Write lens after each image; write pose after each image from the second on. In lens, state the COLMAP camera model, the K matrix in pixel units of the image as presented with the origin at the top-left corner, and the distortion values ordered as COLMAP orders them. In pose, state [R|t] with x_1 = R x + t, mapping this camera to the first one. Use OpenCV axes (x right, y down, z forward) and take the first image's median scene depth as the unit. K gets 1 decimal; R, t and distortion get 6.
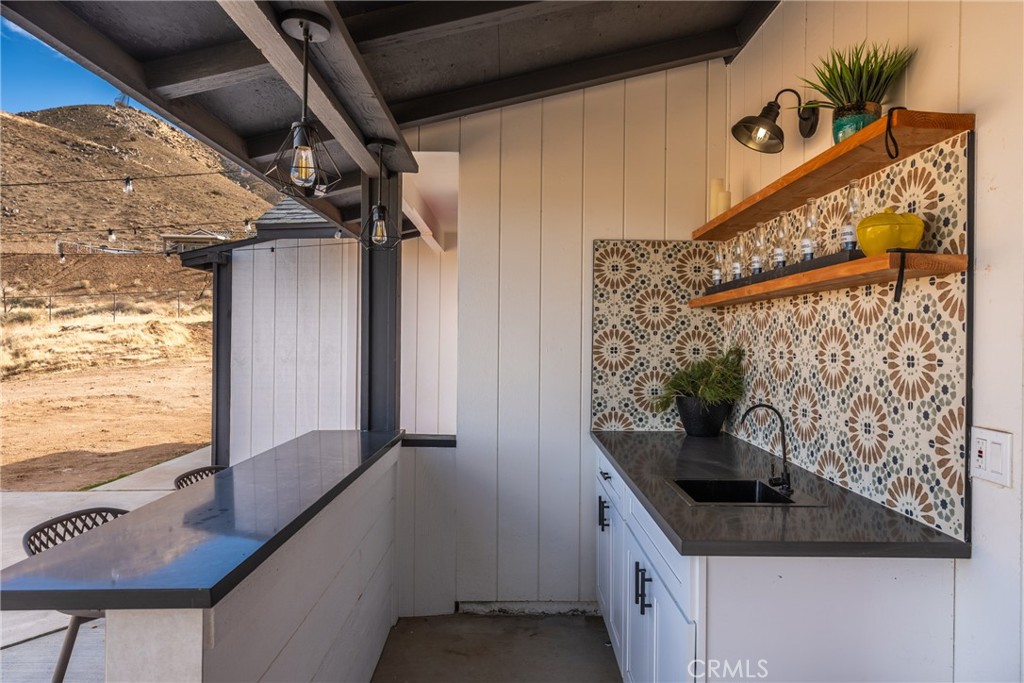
lens RADIAL K [[635.7, 0, 515.3], [0, 635.7, 335.6], [0, 0, 1]] dist [-0.008884, 0.000106]
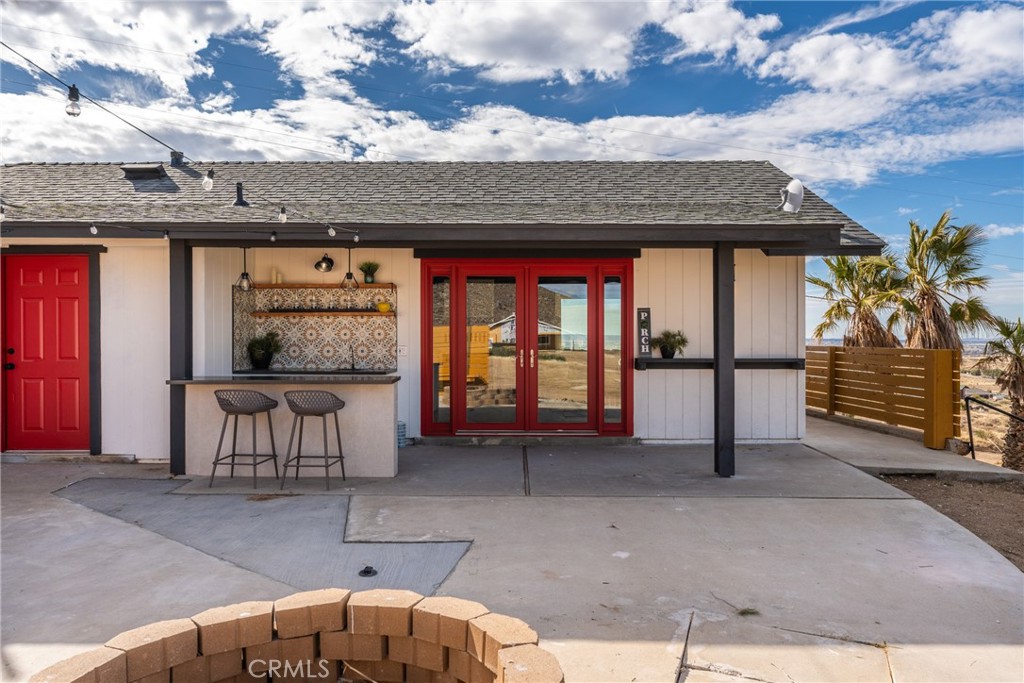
lens RADIAL K [[678.8, 0, 516.7], [0, 678.8, 335.2], [0, 0, 1]] dist [0.003799, -0.002144]
pose [[0.004234, -0.012807, 0.999909, -3.768641], [-0.005073, 0.999905, 0.012828, -0.017380], [-0.999978, -0.005127, 0.004169, -0.004444]]
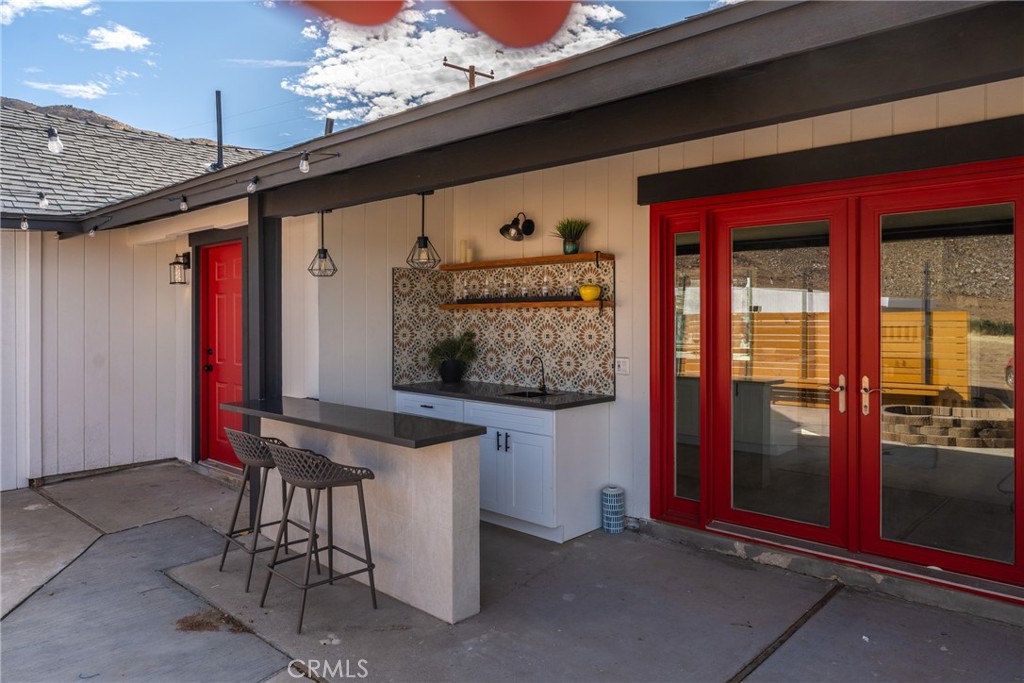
lens RADIAL K [[678.8, 0, 527.2], [0, 678.8, 316.9], [0, 0, 1]] dist [0.003799, -0.002144]
pose [[0.673428, -0.012347, 0.739150, -1.550039], [0.004883, 0.999913, 0.012253, -0.074619], [-0.739236, -0.004642, 0.673430, -0.698686]]
